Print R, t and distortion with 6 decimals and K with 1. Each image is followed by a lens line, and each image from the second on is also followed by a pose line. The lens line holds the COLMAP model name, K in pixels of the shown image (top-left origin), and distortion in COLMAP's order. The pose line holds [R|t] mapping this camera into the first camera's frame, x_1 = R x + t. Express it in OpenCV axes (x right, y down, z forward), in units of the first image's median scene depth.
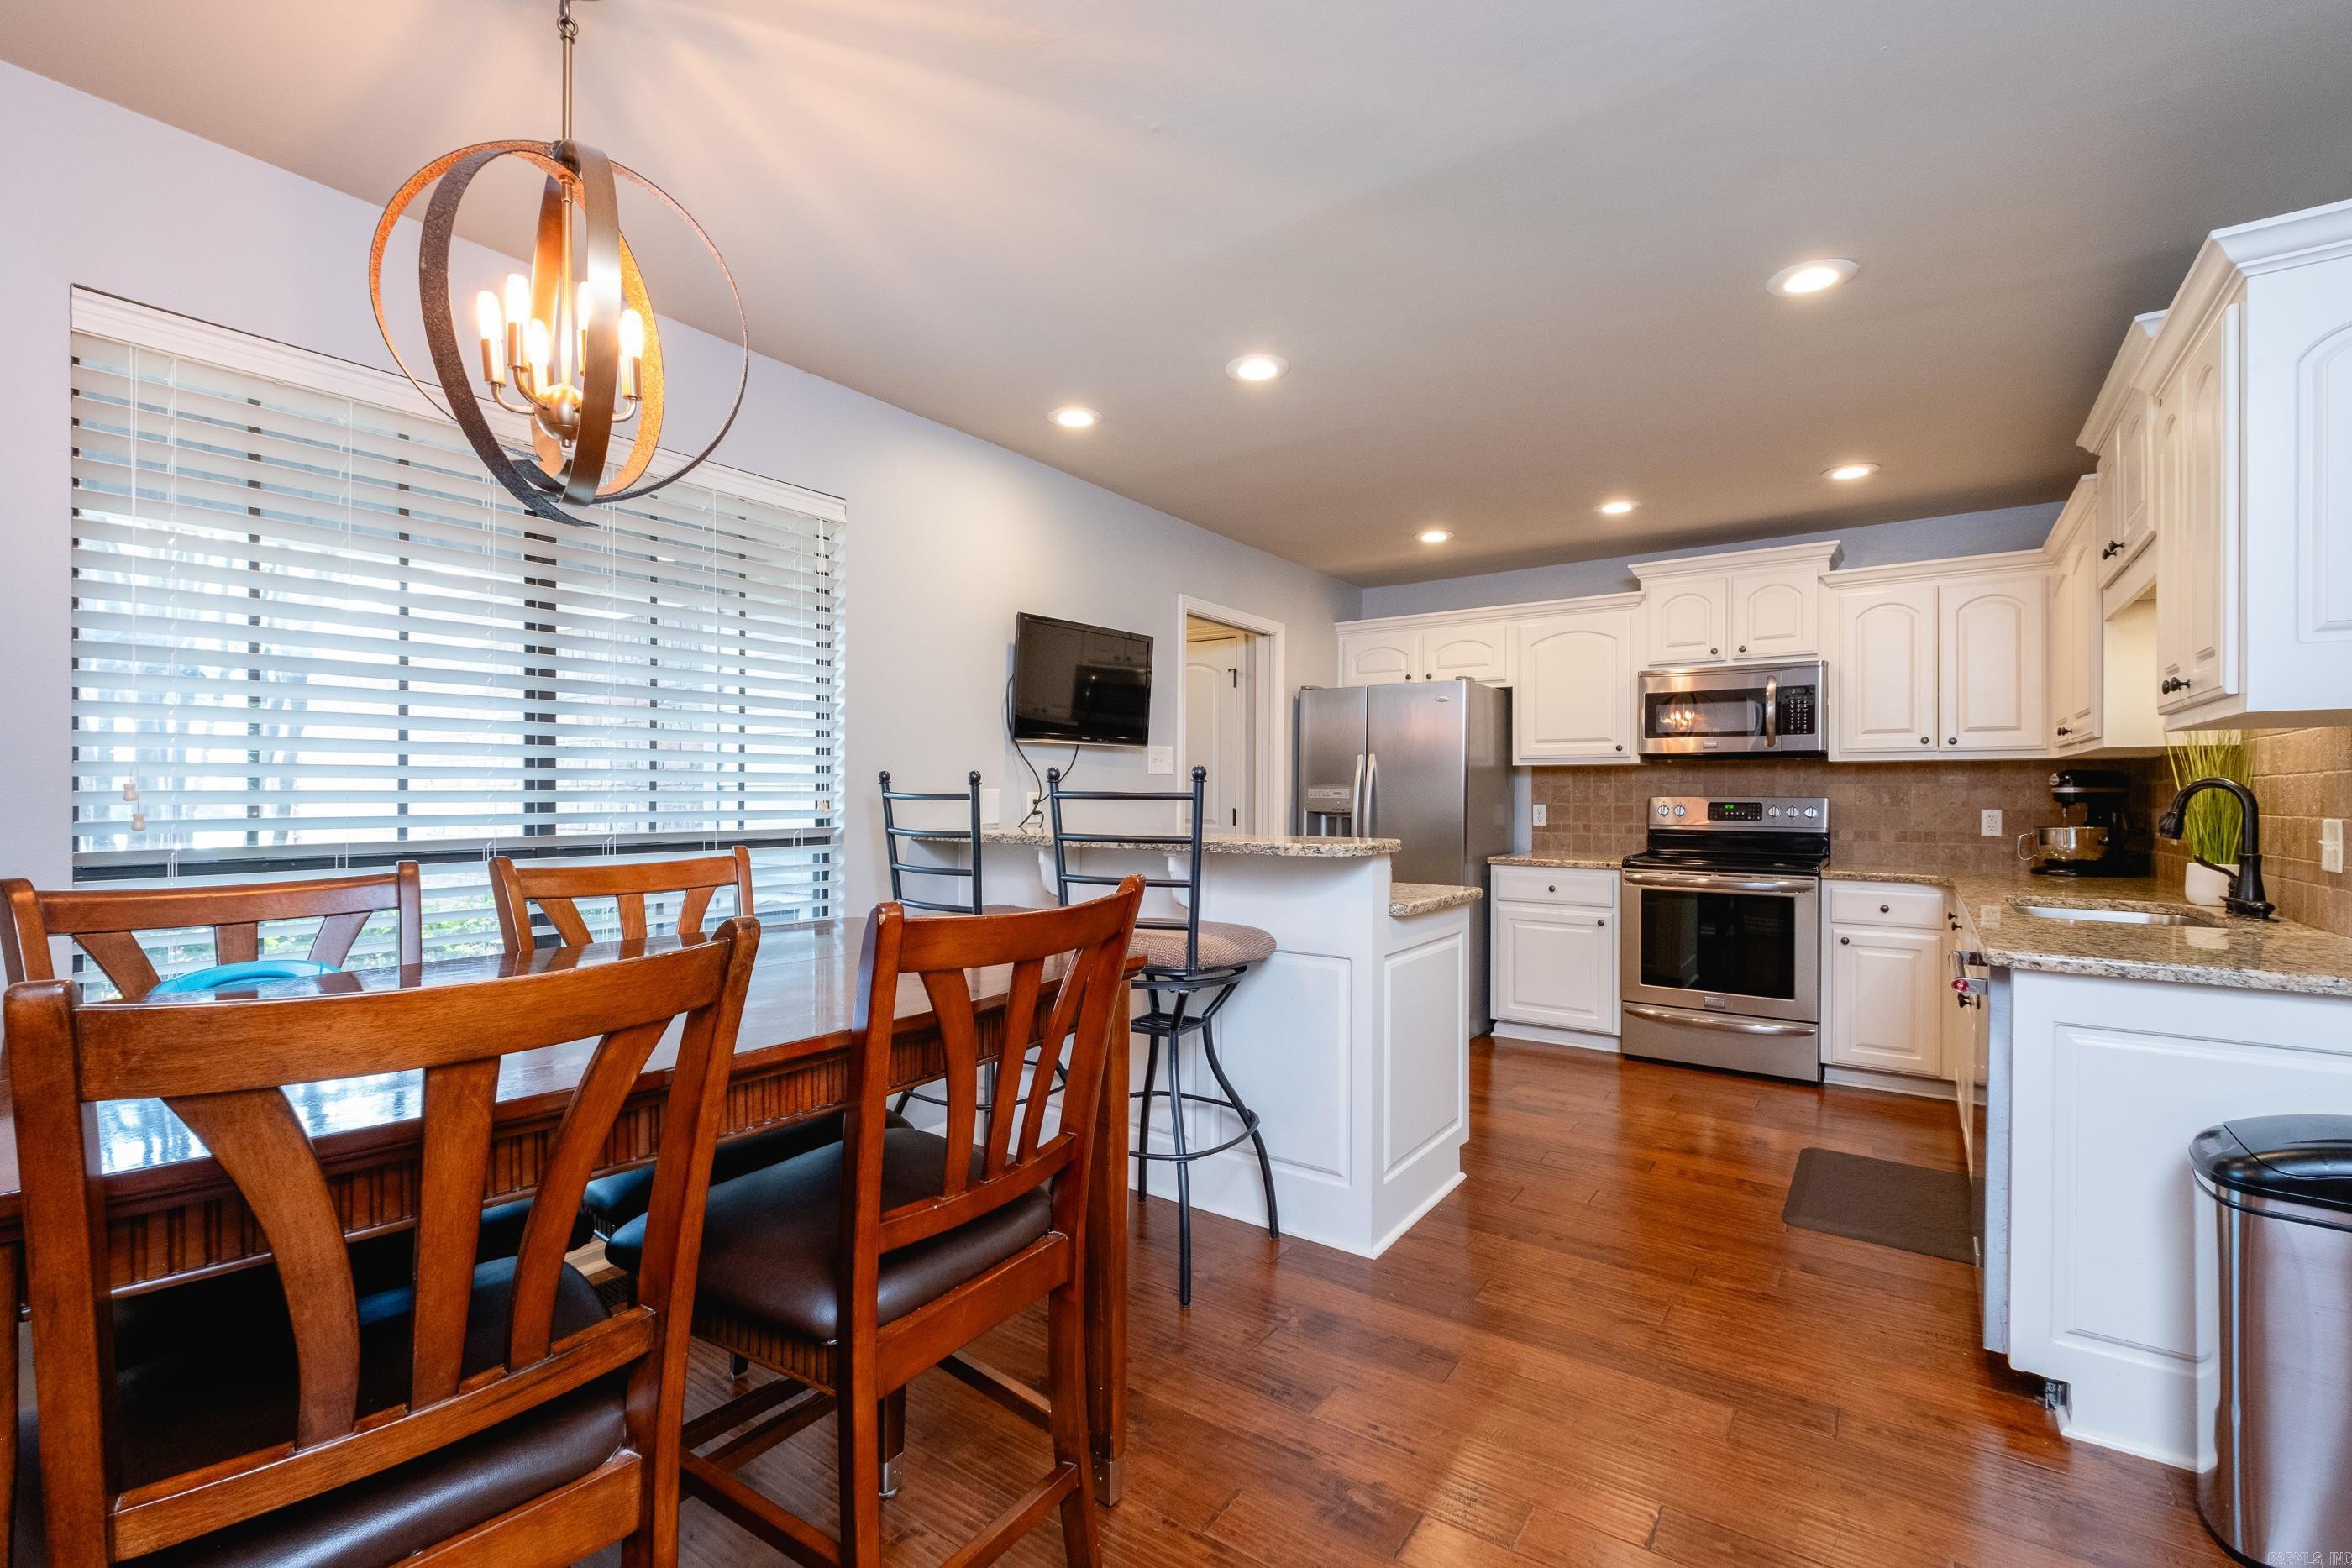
lens RADIAL K [[1020.8, 0, 1183.5], [0, 1020.8, 792.6], [0, 0, 1]] dist [-0.000723, -0.000229]
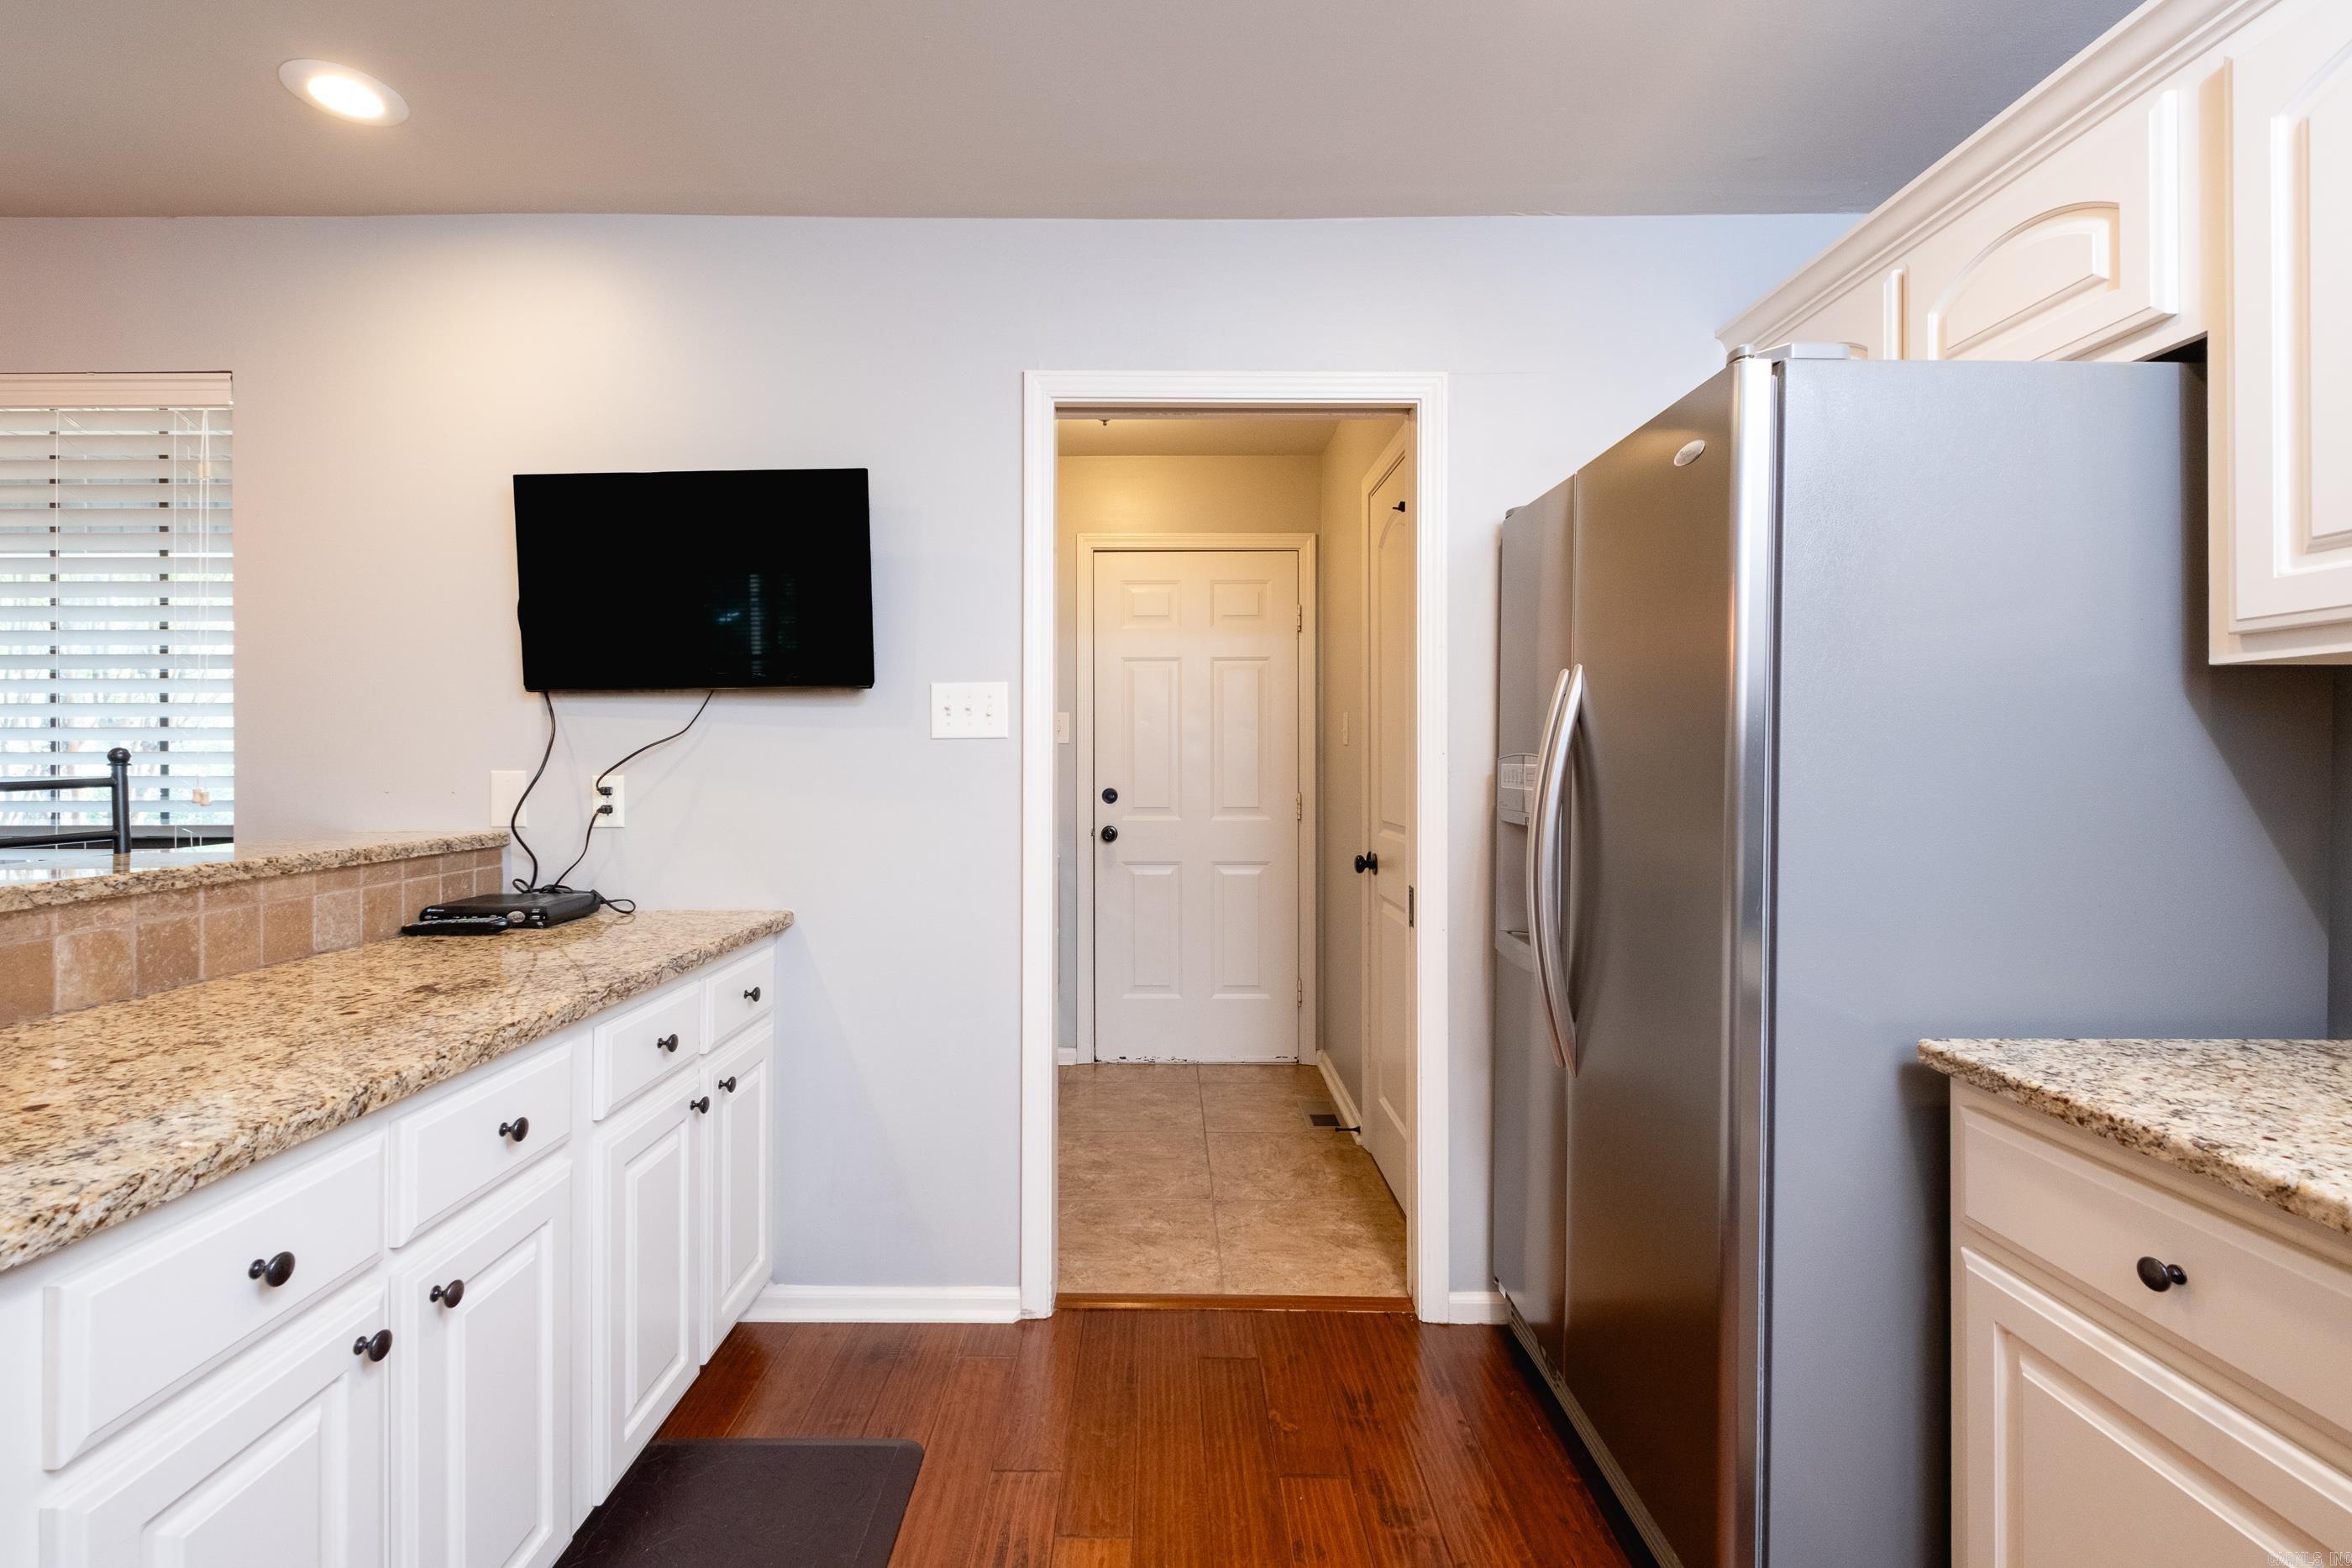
lens RADIAL K [[1022.7, 0, 1150.6], [0, 1022.7, 757.5], [0, 0, 1]] dist [0.009270, -0.006384]
pose [[0.573794, -0.004802, -0.818986, 0.462651], [0.003015, 0.999988, -0.003751, -0.006977], [0.818994, -0.000316, 0.573802, 0.814670]]
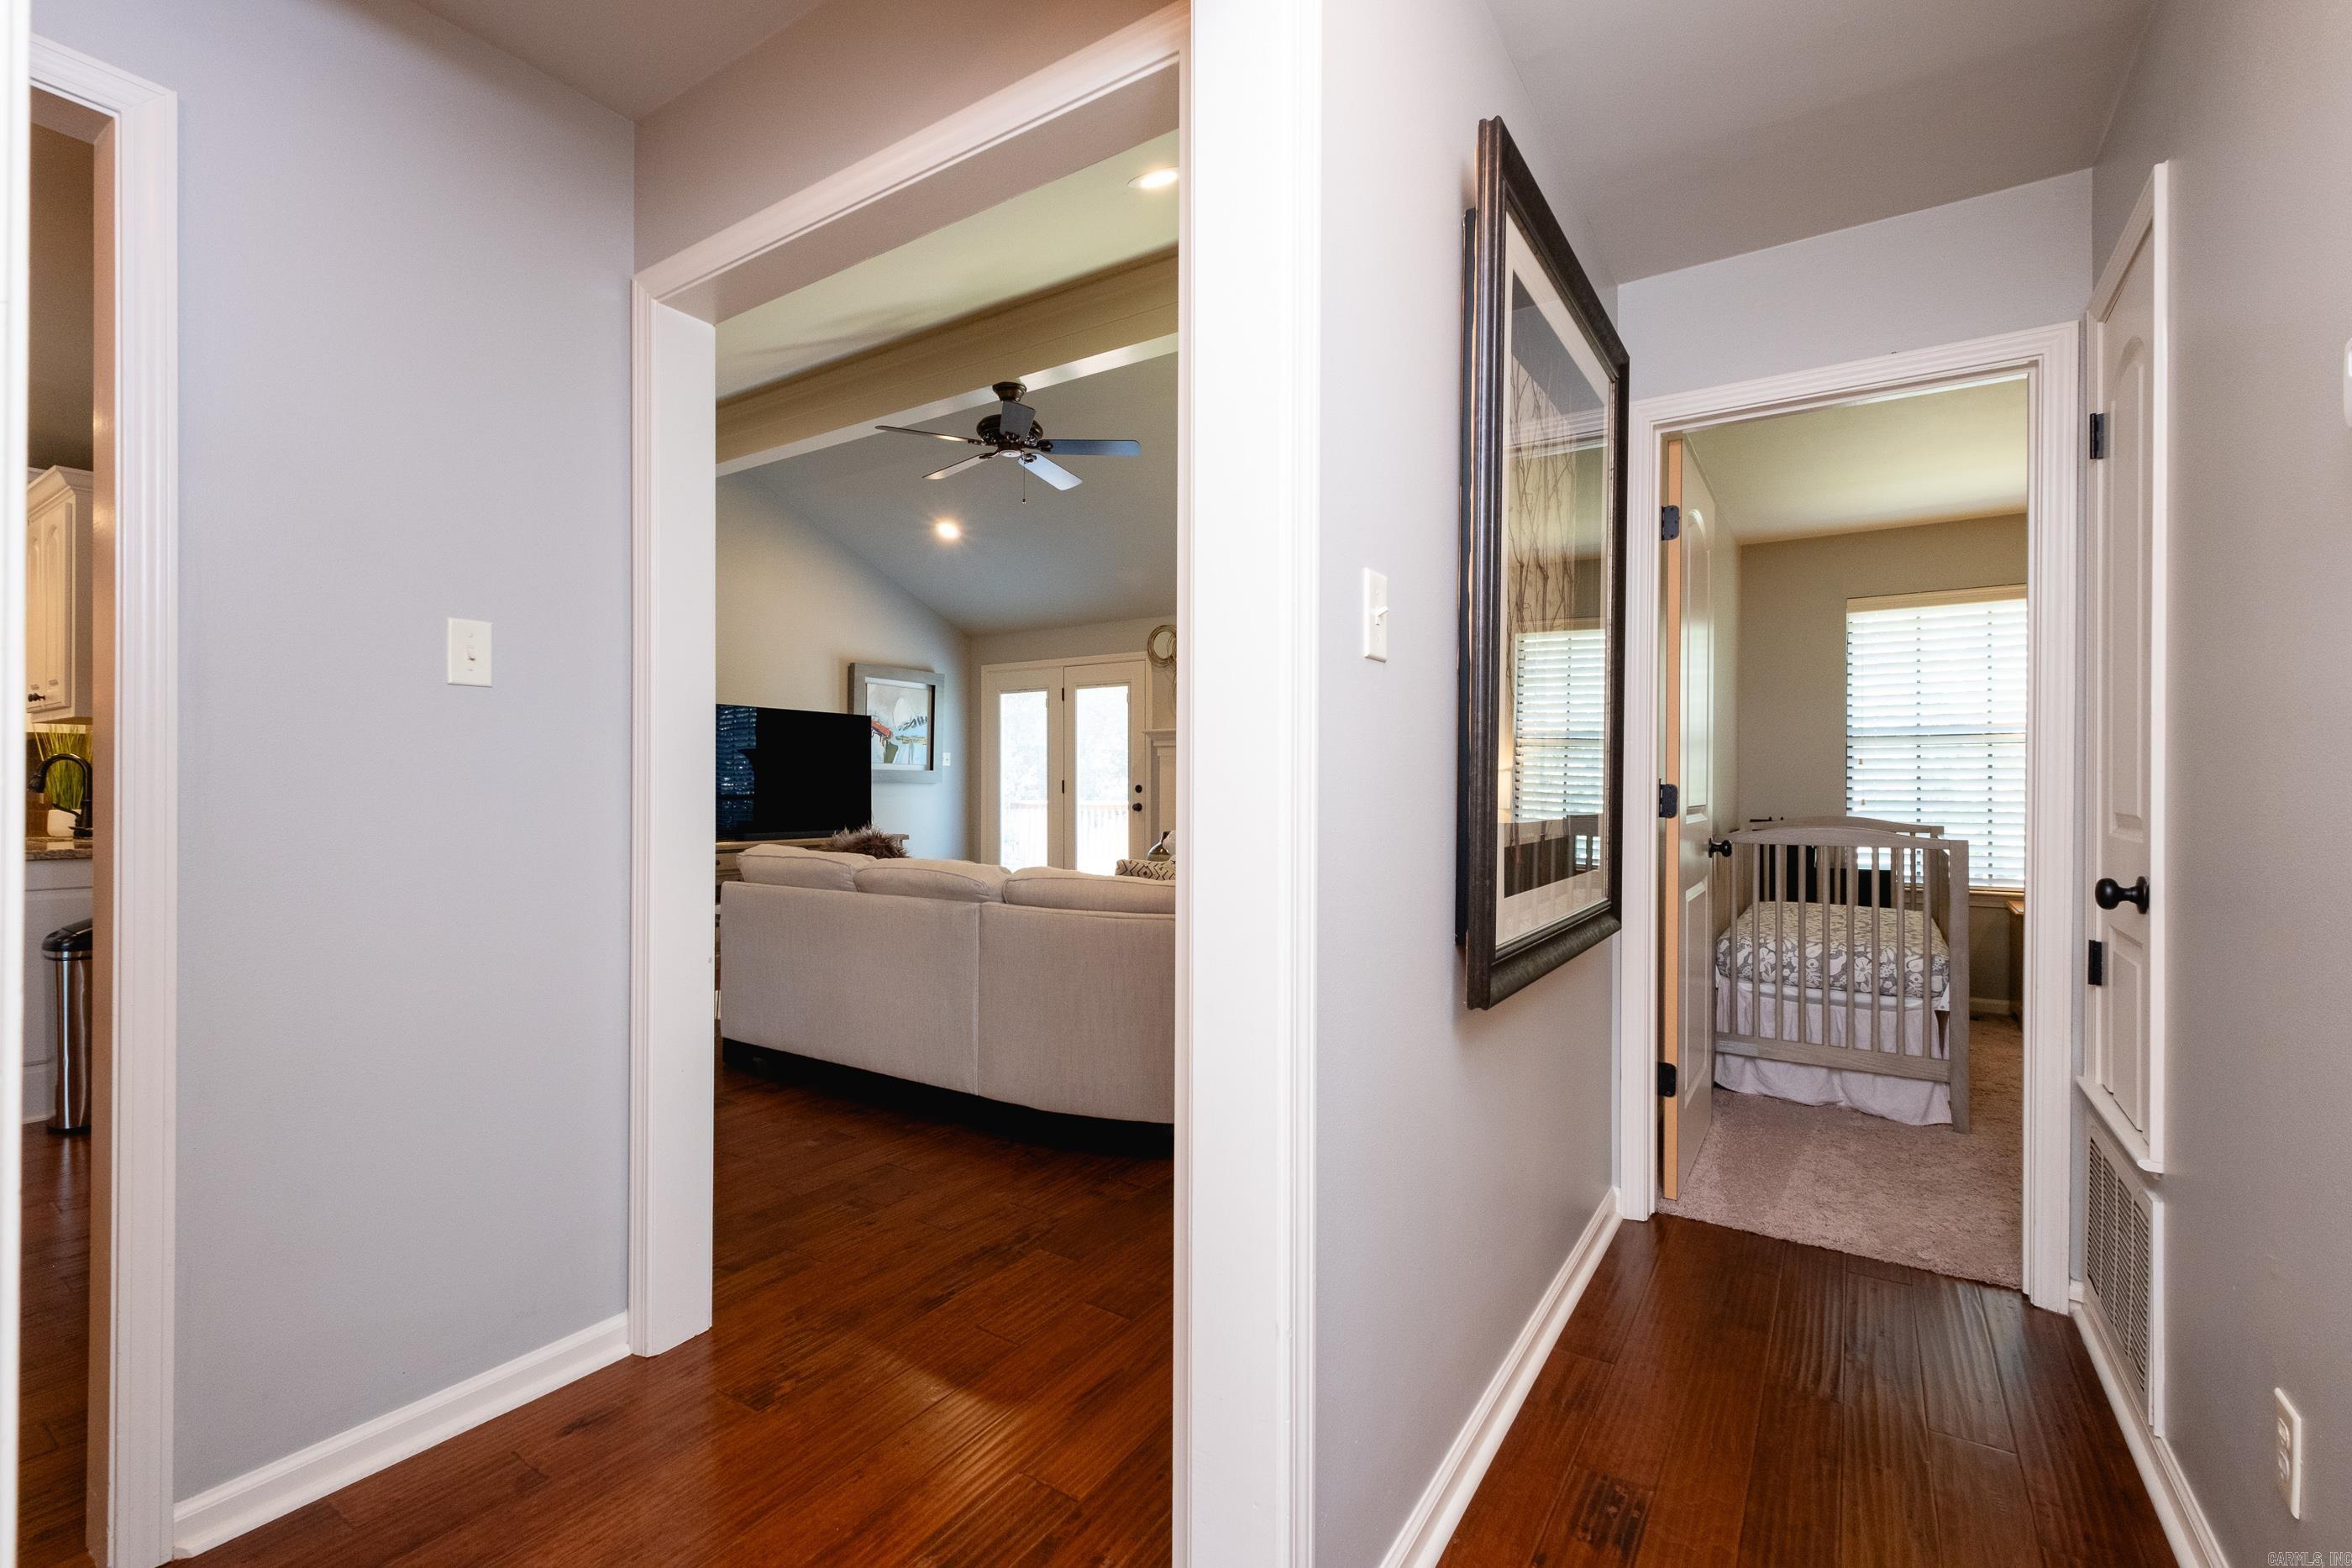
lens RADIAL K [[1020.0, 0, 1174.4], [0, 1020.0, 775.4], [0, 0, 1]] dist [0.001293, 0.000350]
pose [[-0.027030, 0.008422, 0.999599, -0.397637], [-0.000415, 0.999964, -0.008436, 0.019970], [-0.999635, -0.000643, -0.027025, -0.431910]]
